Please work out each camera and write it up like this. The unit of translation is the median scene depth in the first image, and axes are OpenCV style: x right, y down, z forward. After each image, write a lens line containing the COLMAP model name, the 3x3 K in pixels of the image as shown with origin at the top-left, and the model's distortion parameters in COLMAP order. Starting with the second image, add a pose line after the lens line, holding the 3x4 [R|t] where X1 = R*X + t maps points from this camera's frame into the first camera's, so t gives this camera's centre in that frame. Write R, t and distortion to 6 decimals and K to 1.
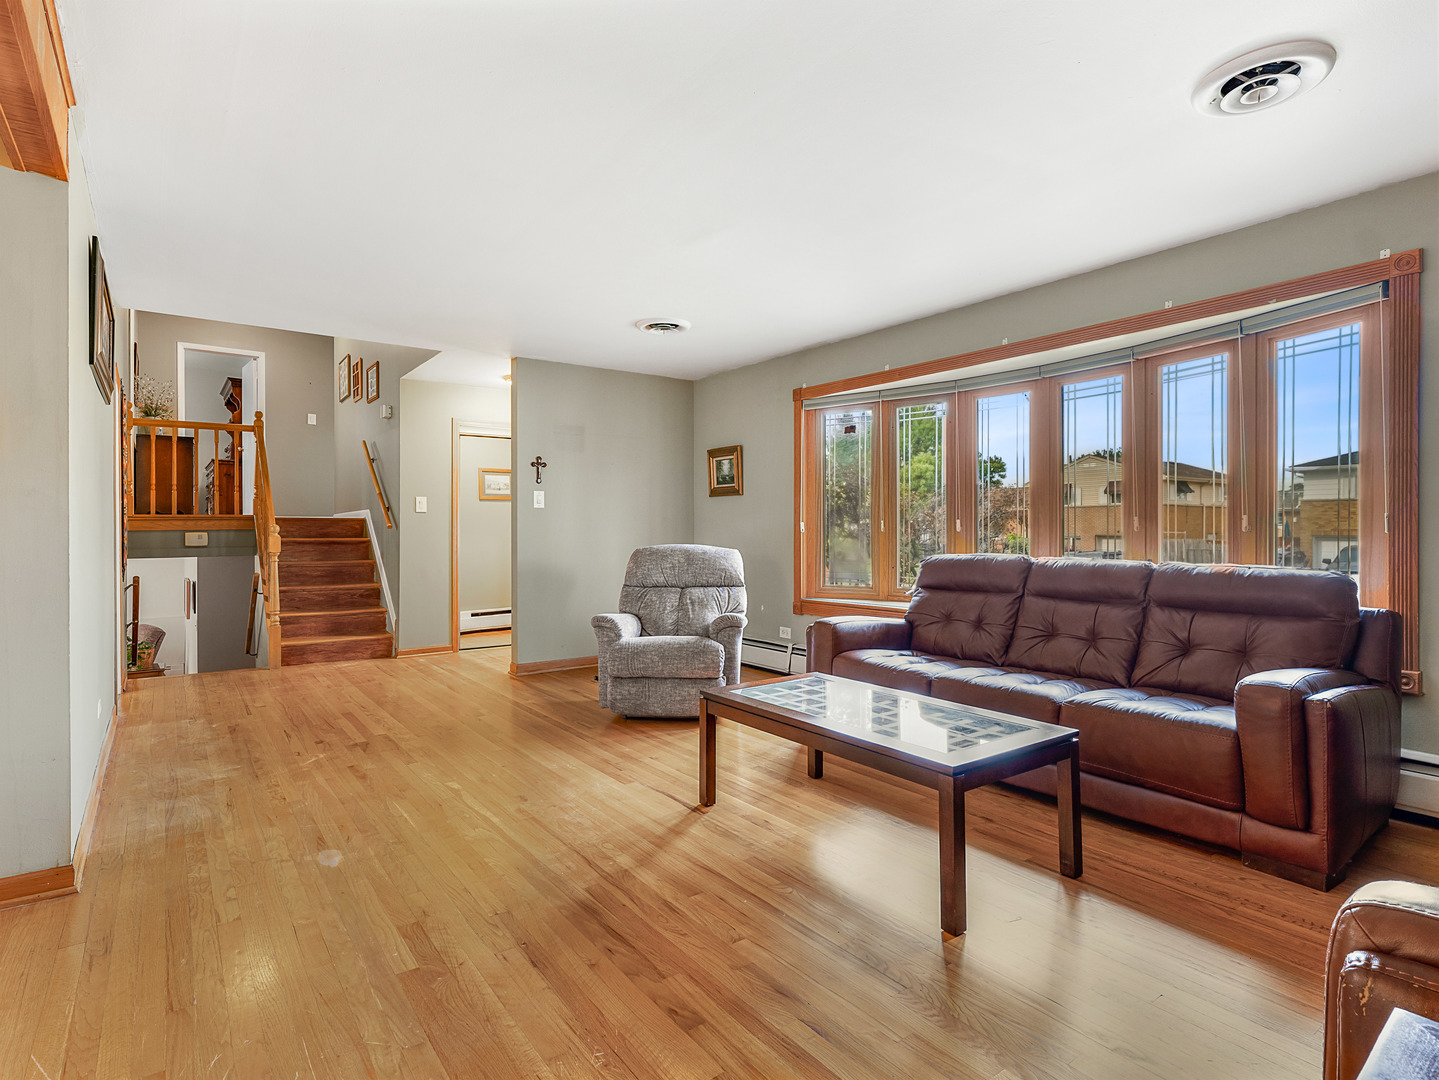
lens RADIAL K [[759.4, 0, 712.7], [0, 759.4, 532.5], [0, 0, 1]] dist [-0.001165, 0.000395]
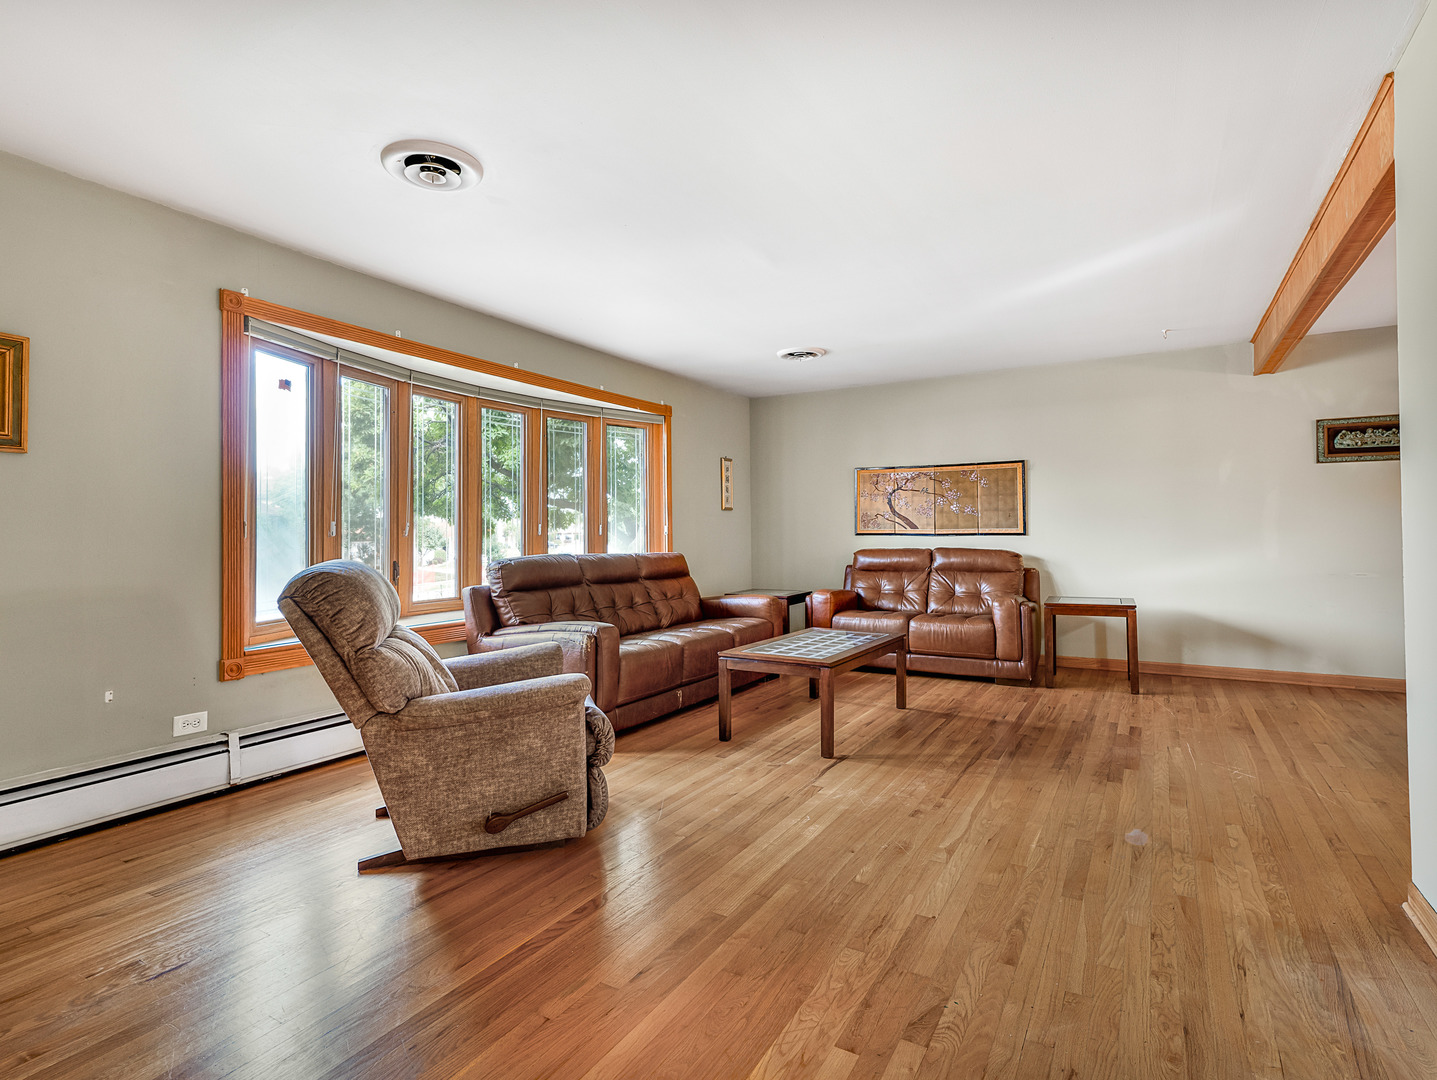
lens RADIAL K [[758.4, 0, 716.4], [0, 758.4, 528.2], [0, 0, 1]] dist [-0.001165, 0.000395]
pose [[-0.405991, 0.015973, 0.913738, -0.995477], [0.013046, 0.999847, -0.011682, 0.007266], [-0.913784, 0.007178, -0.406137, 1.579386]]
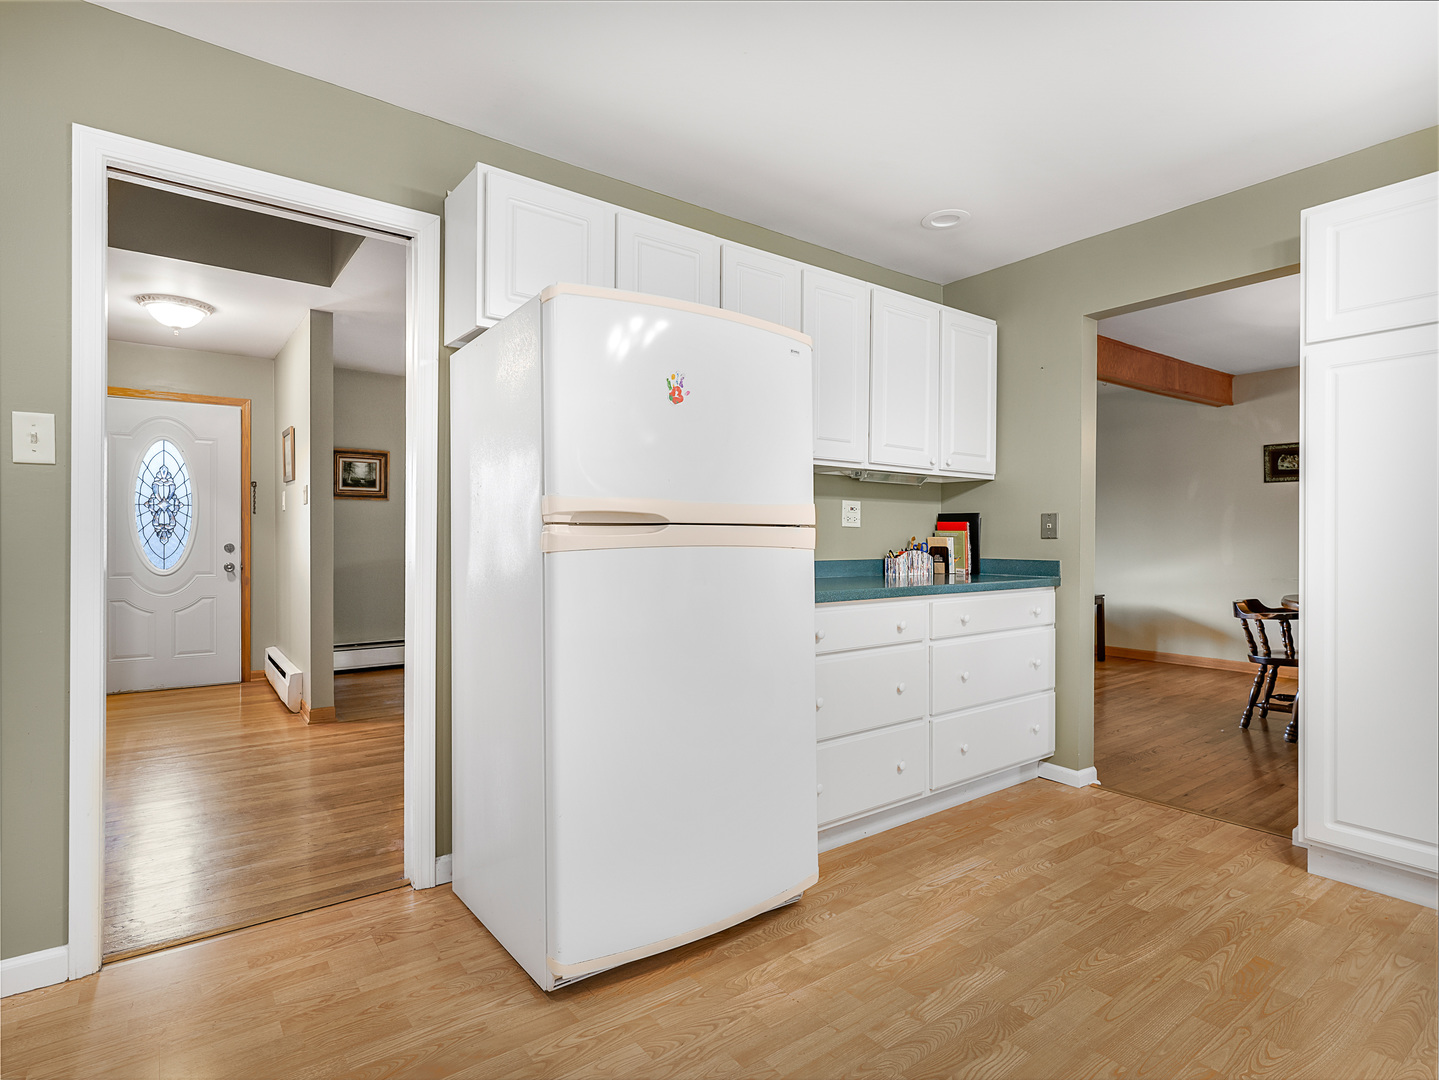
lens RADIAL K [[759.4, 0, 720.5], [0, 759.4, 540.5], [0, 0, 1]] dist [-0.001165, 0.000395]
pose [[-0.017950, -0.002743, 0.999835, -1.909533], [0.000142, 0.999996, 0.002746, 0.002930], [-0.999839, 0.000191, -0.017949, 1.110172]]
